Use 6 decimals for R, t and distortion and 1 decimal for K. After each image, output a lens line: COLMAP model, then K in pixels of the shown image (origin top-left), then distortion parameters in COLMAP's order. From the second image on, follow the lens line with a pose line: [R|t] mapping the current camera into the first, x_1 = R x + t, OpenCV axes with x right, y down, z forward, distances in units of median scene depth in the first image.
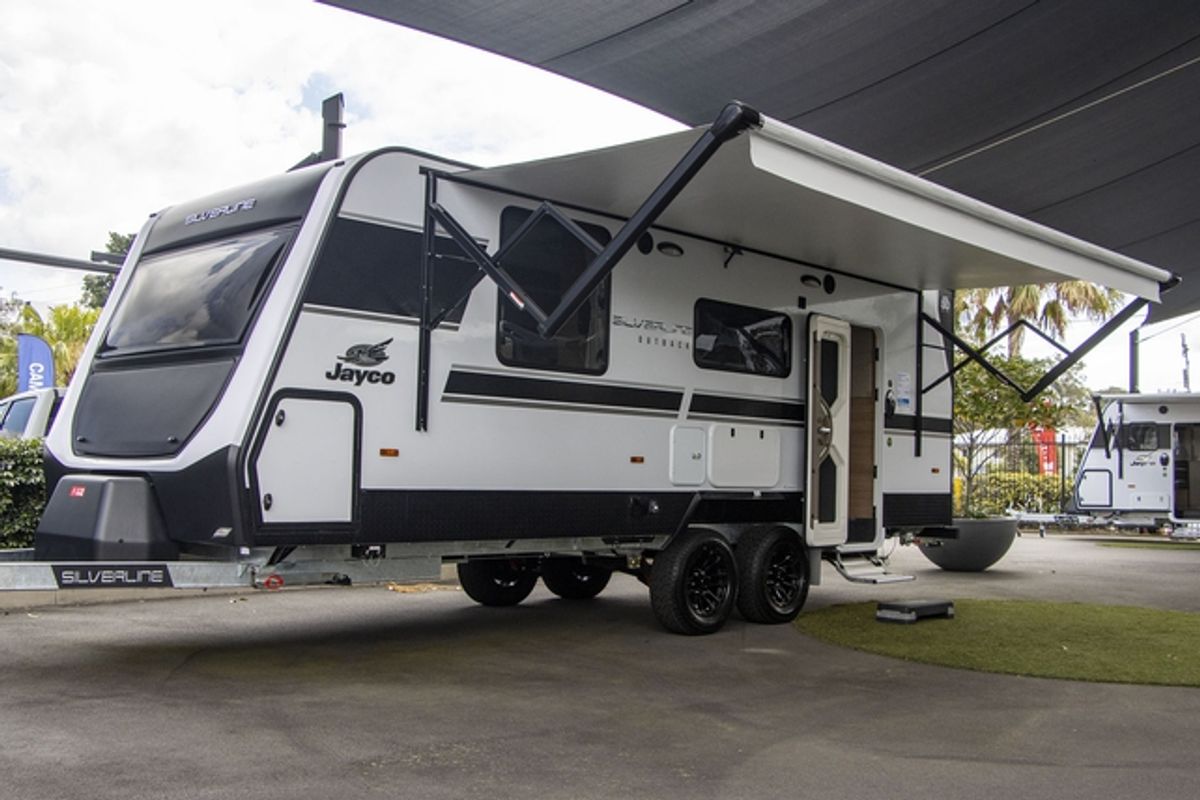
lens RADIAL K [[1210.1, 0, 600.5], [0, 1210.1, 398.5], [0, 0, 1]] dist [0.010589, 0.000000]
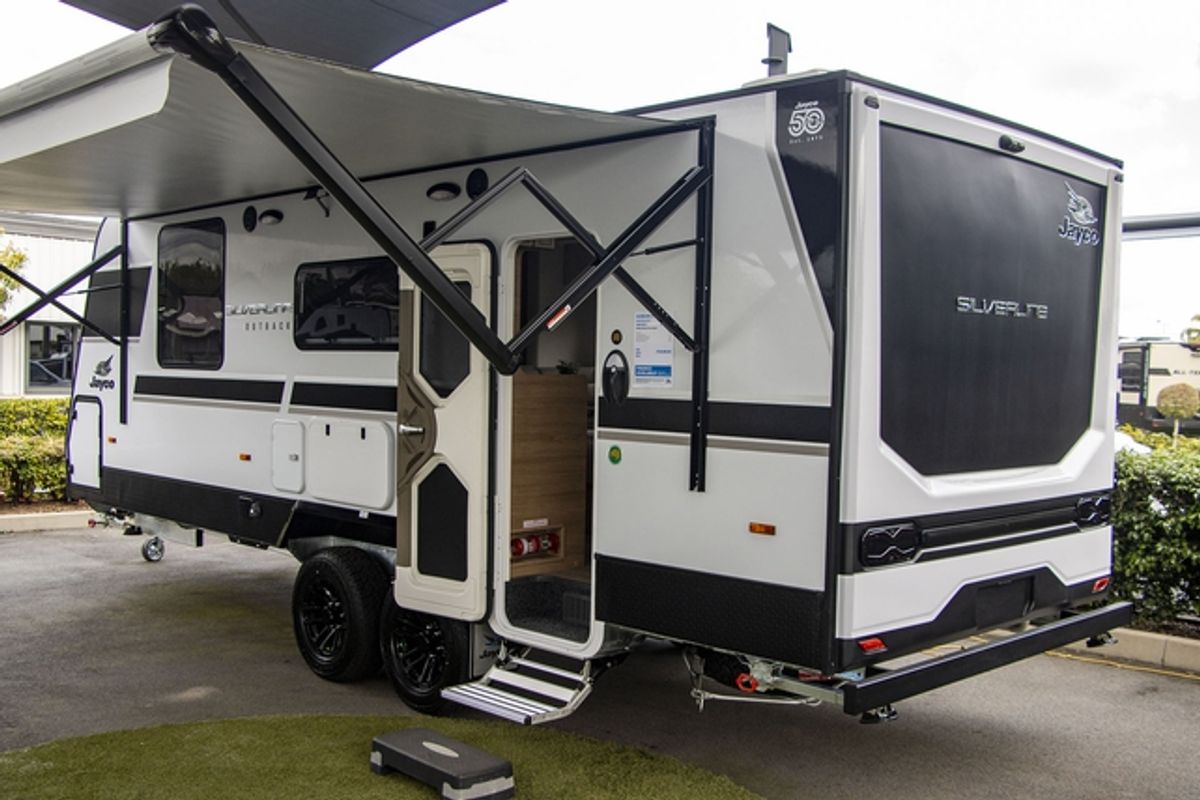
lens RADIAL K [[1210.1, 0, 600.2], [0, 1210.1, 403.5], [0, 0, 1]] dist [0.010589, 0.000000]
pose [[-0.028963, 0.002869, -0.999576, 0.892048], [0.036009, 0.999350, 0.001825, 0.016508], [0.998932, -0.035941, -0.029048, 1.218097]]
